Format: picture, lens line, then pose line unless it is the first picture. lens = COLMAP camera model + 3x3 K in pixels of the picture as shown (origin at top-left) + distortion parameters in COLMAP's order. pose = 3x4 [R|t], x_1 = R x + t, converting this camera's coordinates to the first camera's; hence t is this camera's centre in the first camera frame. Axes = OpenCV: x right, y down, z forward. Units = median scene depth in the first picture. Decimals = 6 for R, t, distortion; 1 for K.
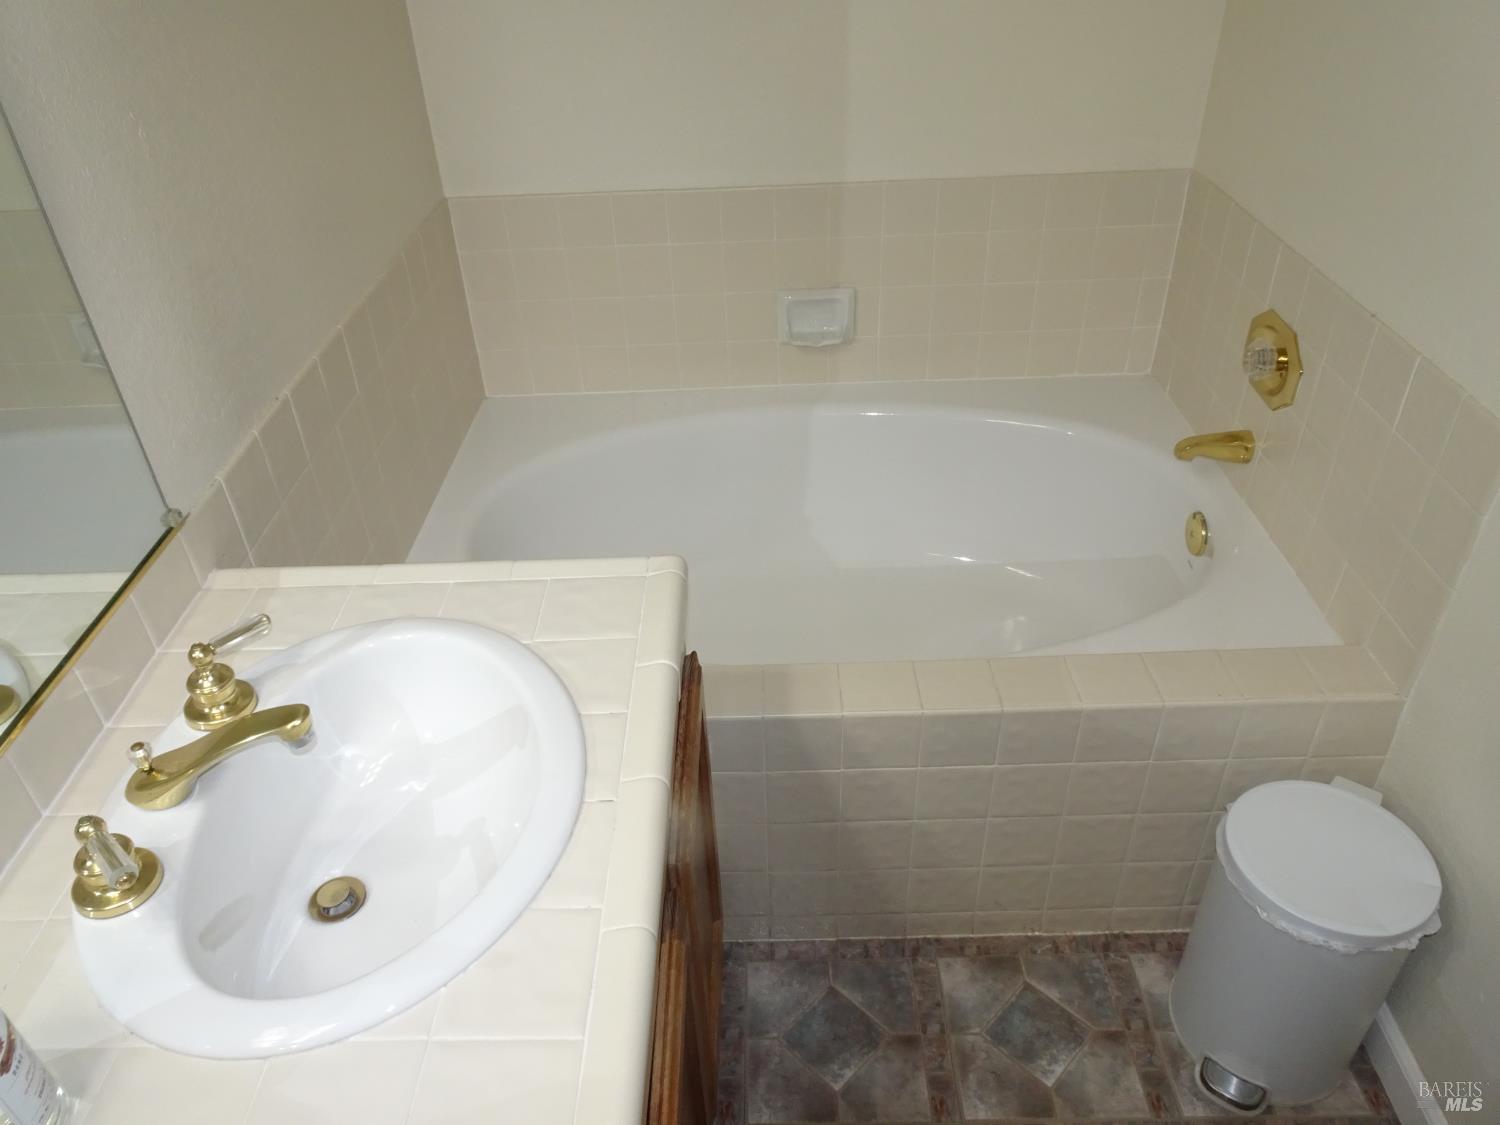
lens RADIAL K [[1072.8, 0, 753.5], [0, 1072.8, 565.2], [0, 0, 1]] dist [0.008017, 0.000247]
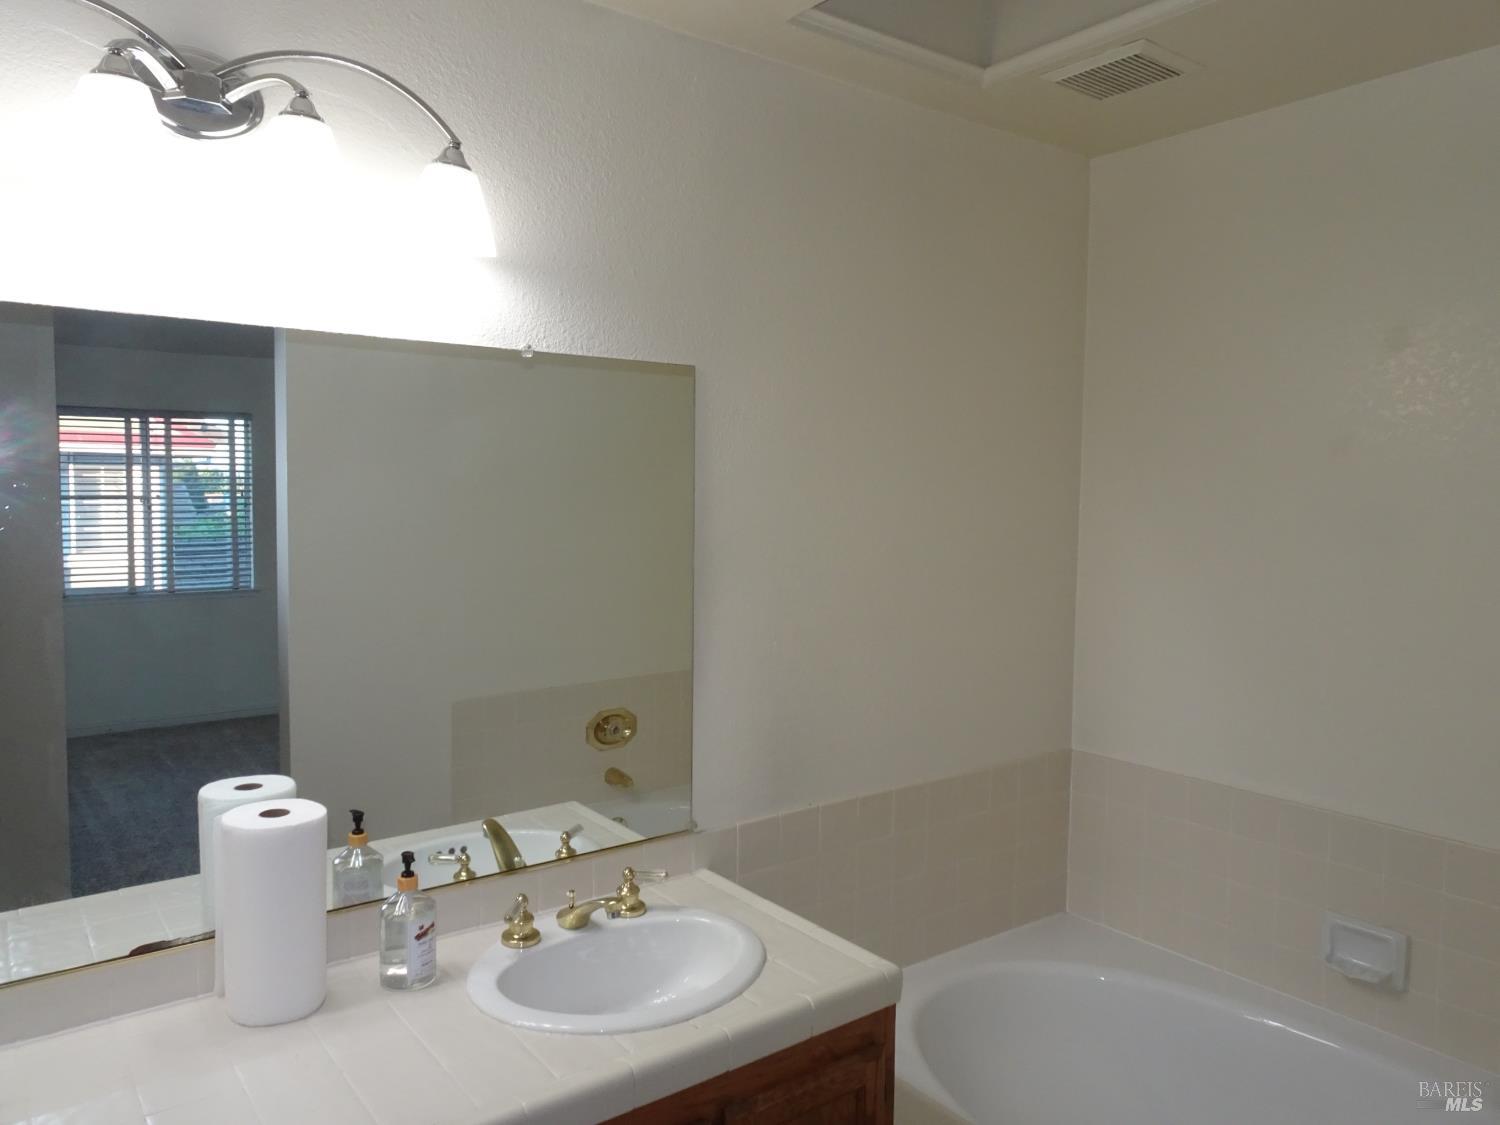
lens RADIAL K [[1072.8, 0, 745.5], [0, 1072.8, 553.7], [0, 0, 1]] dist [0.008017, 0.000247]
pose [[0.605737, 0.100860, -0.789246, 0.562507], [-0.489218, 0.829490, -0.269465, 0.012575], [0.627494, 0.549339, 0.551796, -0.125550]]
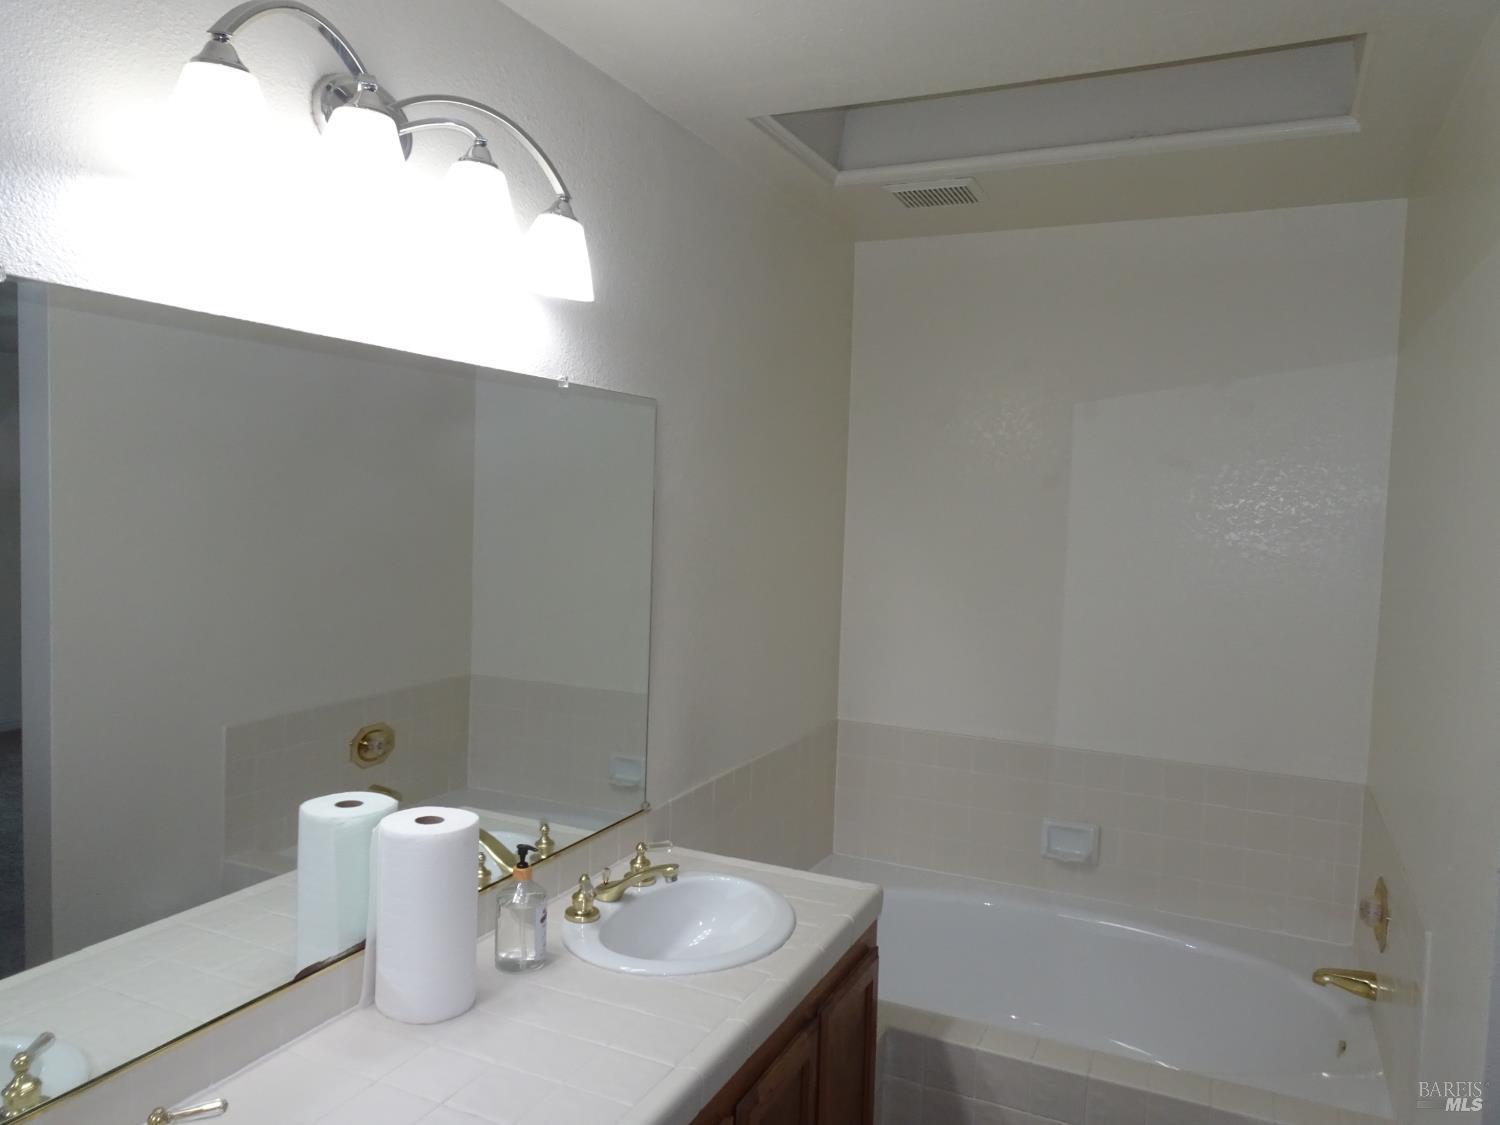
lens RADIAL K [[1072.8, 0, 753.3], [0, 1072.8, 552.3], [0, 0, 1]] dist [0.008017, 0.000247]
pose [[0.906100, 0.089758, -0.413432, 0.280276], [-0.296889, 0.831101, -0.470243, 0.283860], [0.301396, 0.548831, 0.779709, -0.499605]]
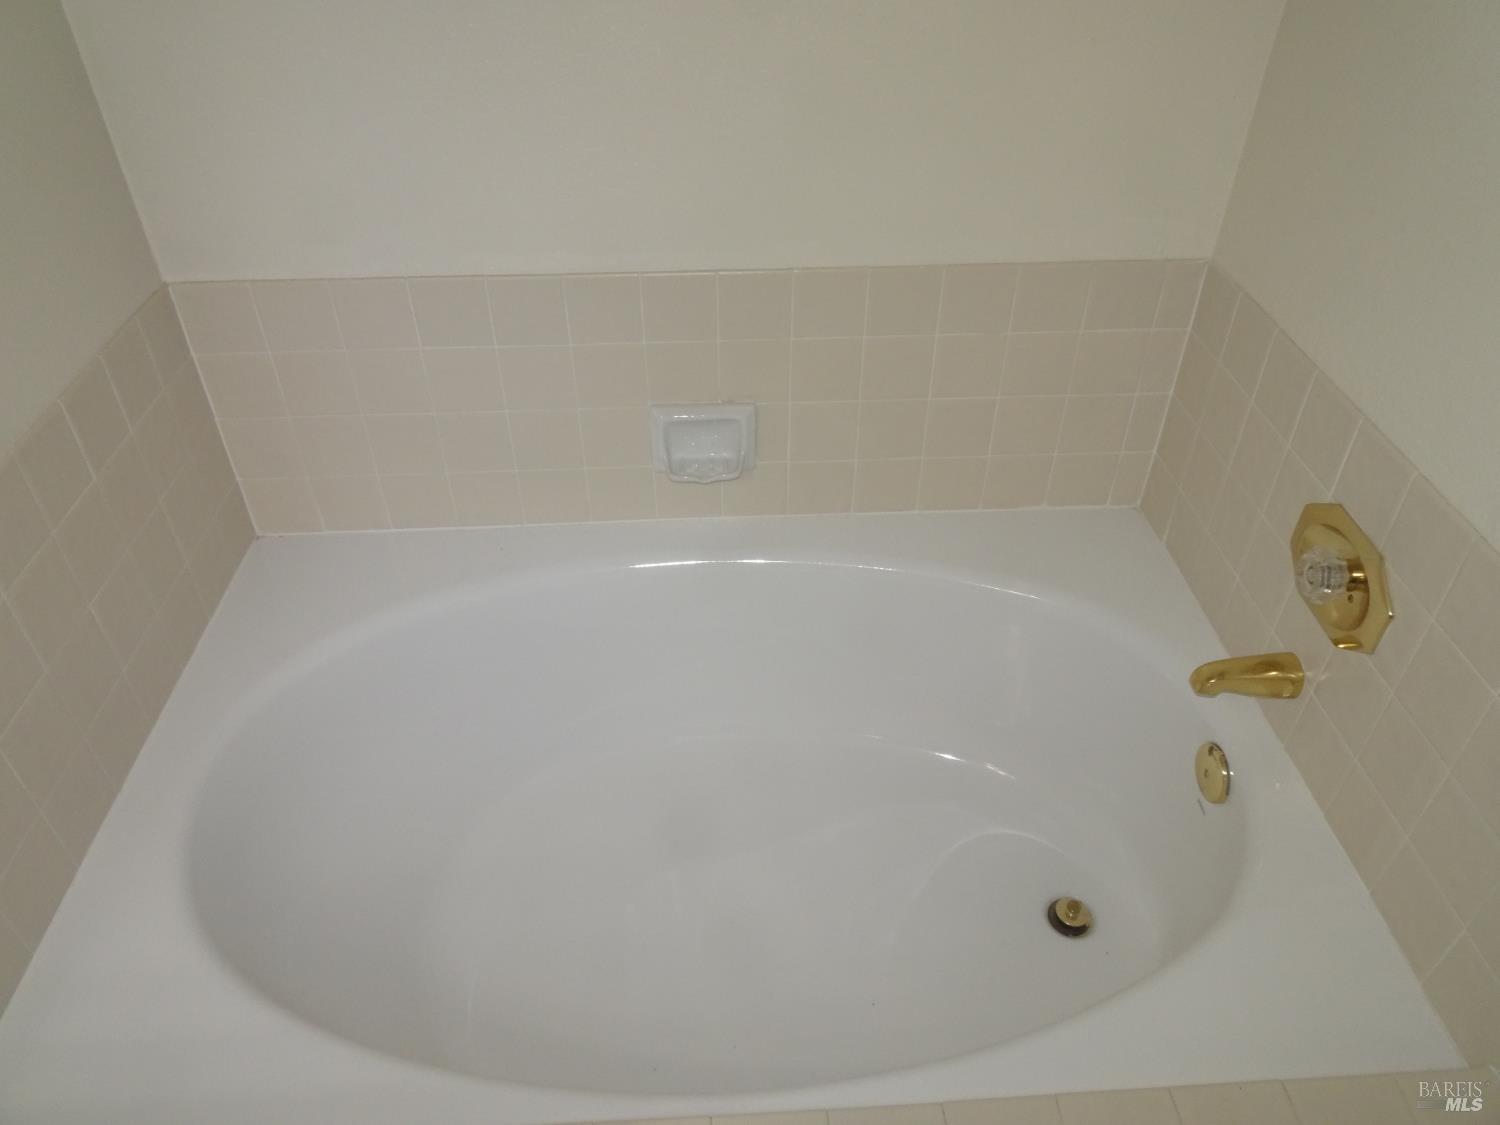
lens RADIAL K [[1072.8, 0, 754.0], [0, 1072.8, 555.9], [0, 0, 1]] dist [0.008017, 0.000247]
pose [[0.997838, -0.002508, 0.065667, 0.053960], [-0.000797, 0.998736, 0.050266, -0.232491], [-0.065710, -0.050209, 0.996575, 0.316898]]
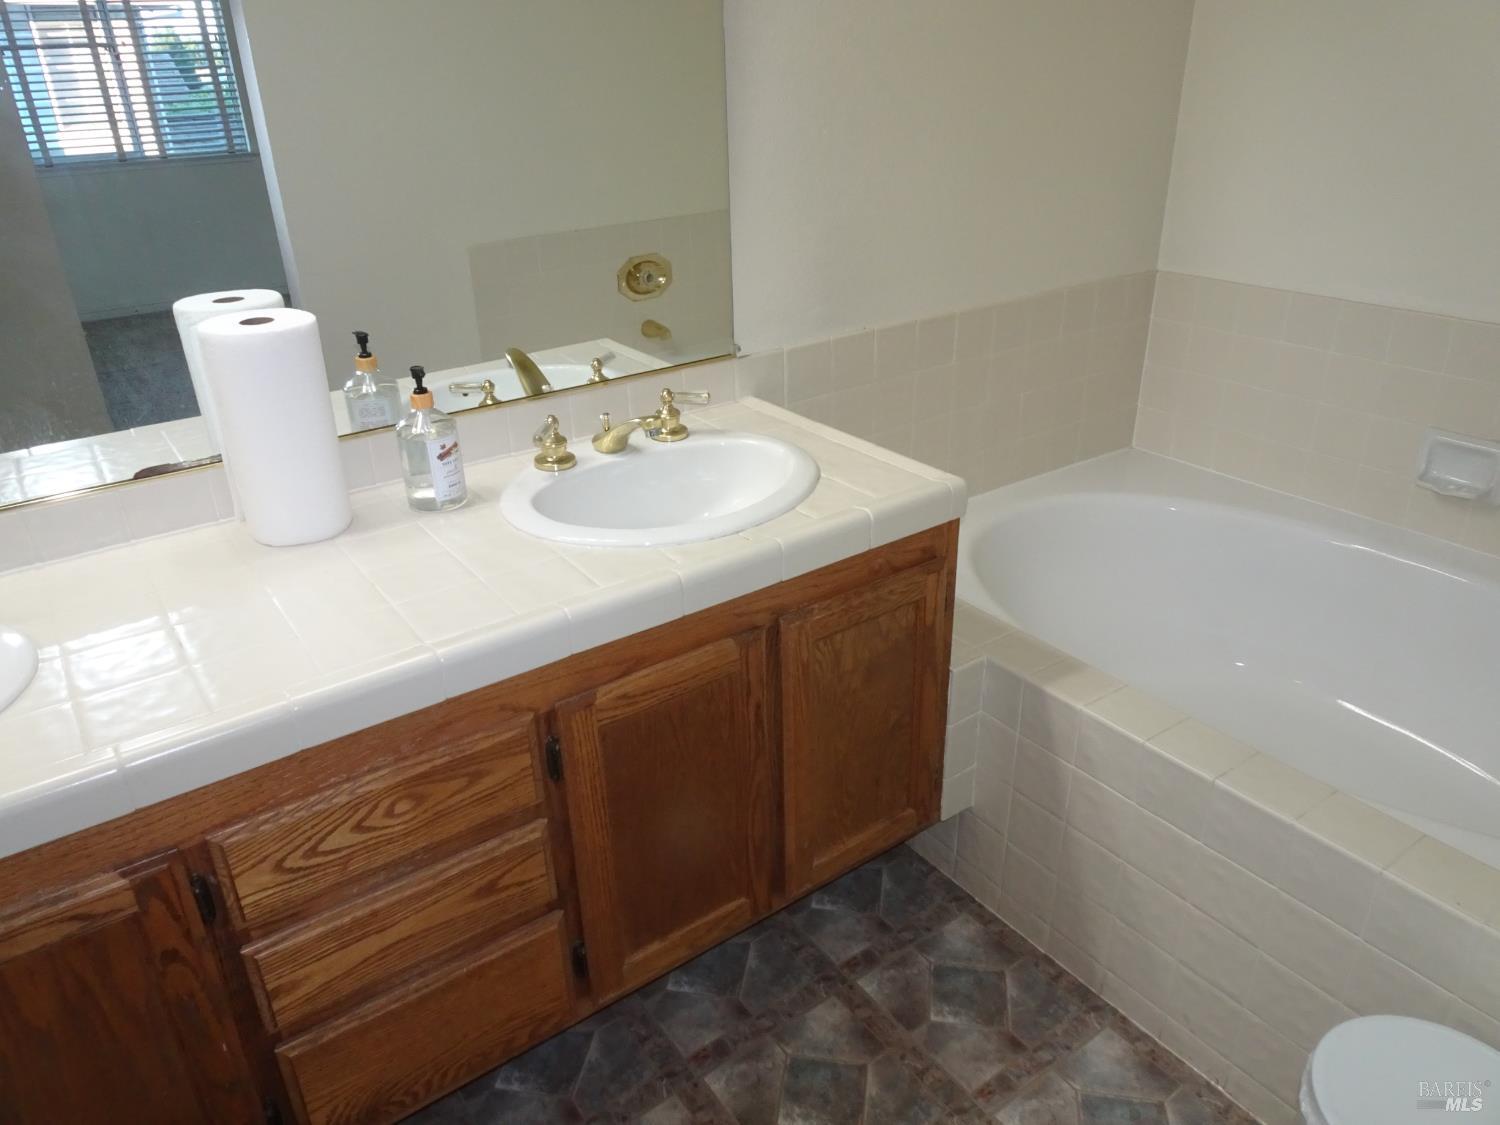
lens RADIAL K [[1072.8, 0, 740.8], [0, 1072.8, 556.2], [0, 0, 1]] dist [0.008017, 0.000247]
pose [[0.579655, 0.376840, -0.722490, 0.481043], [-0.469304, 0.879215, 0.082062, 0.059606], [0.666149, 0.291500, 0.686494, -0.020012]]
